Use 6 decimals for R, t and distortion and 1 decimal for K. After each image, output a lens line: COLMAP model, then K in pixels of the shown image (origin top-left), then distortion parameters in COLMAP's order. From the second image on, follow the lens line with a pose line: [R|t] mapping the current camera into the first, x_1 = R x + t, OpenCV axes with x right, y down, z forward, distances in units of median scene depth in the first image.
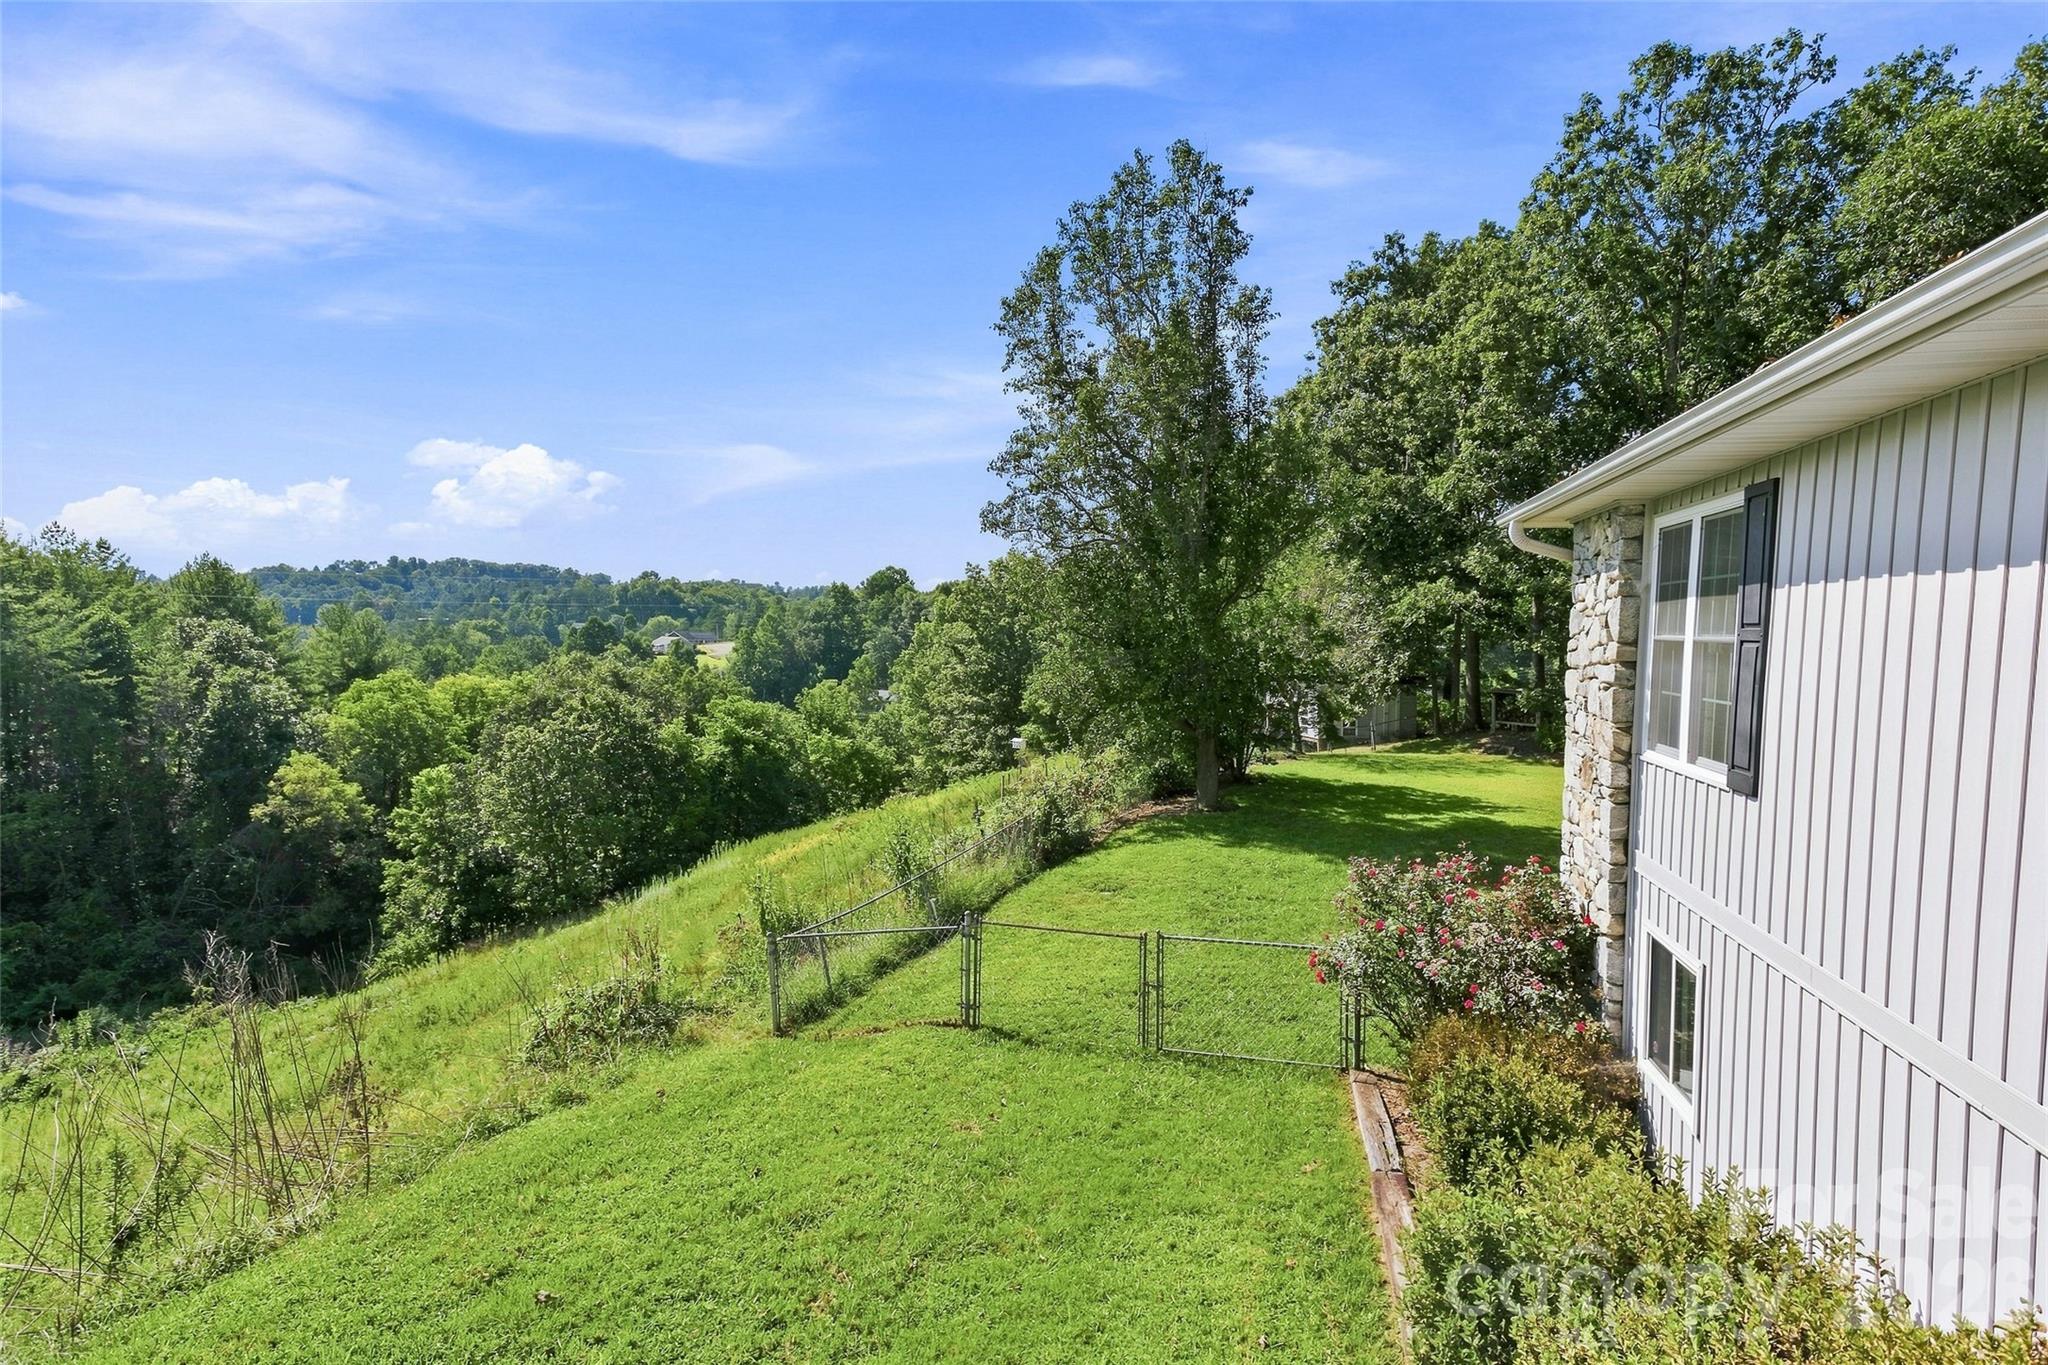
lens RADIAL K [[985.1, 0, 1024.0], [0, 985.1, 682.5], [0, 0, 1]] dist [0.018355, 0.000086]
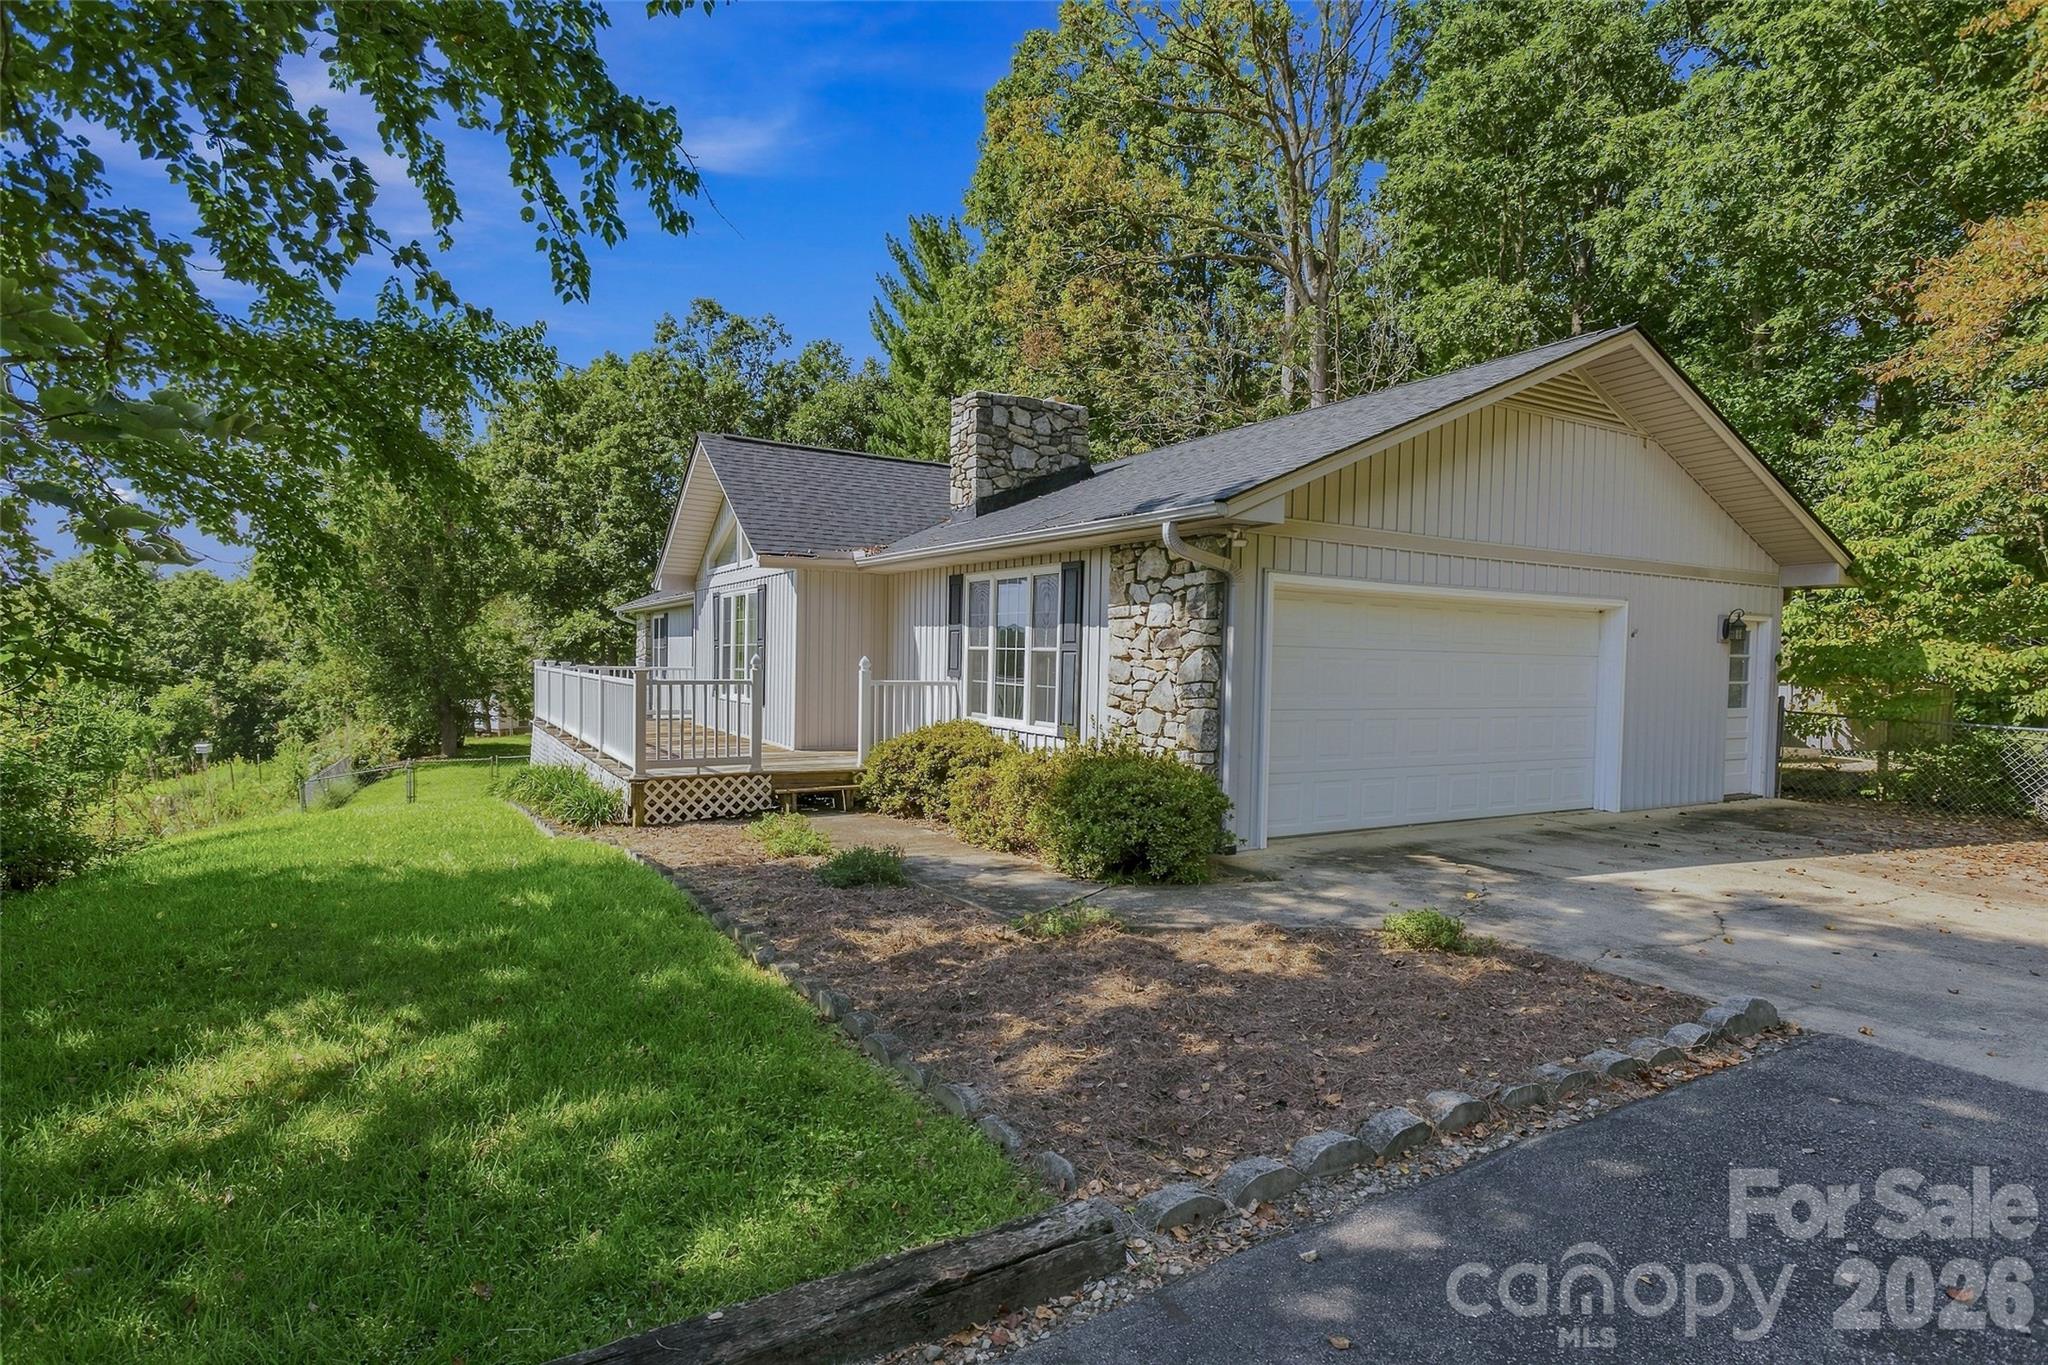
lens RADIAL K [[1069.3, 0, 1024.0], [0, 1069.3, 682.5], [0, 0, 1]] dist [0.016744, 0.000069]
pose [[0.706279, -0.021680, 0.707602, -0.264753], [0.036215, 0.999329, -0.005530, 0.033834], [-0.707007, 0.029531, 0.706590, -0.606026]]
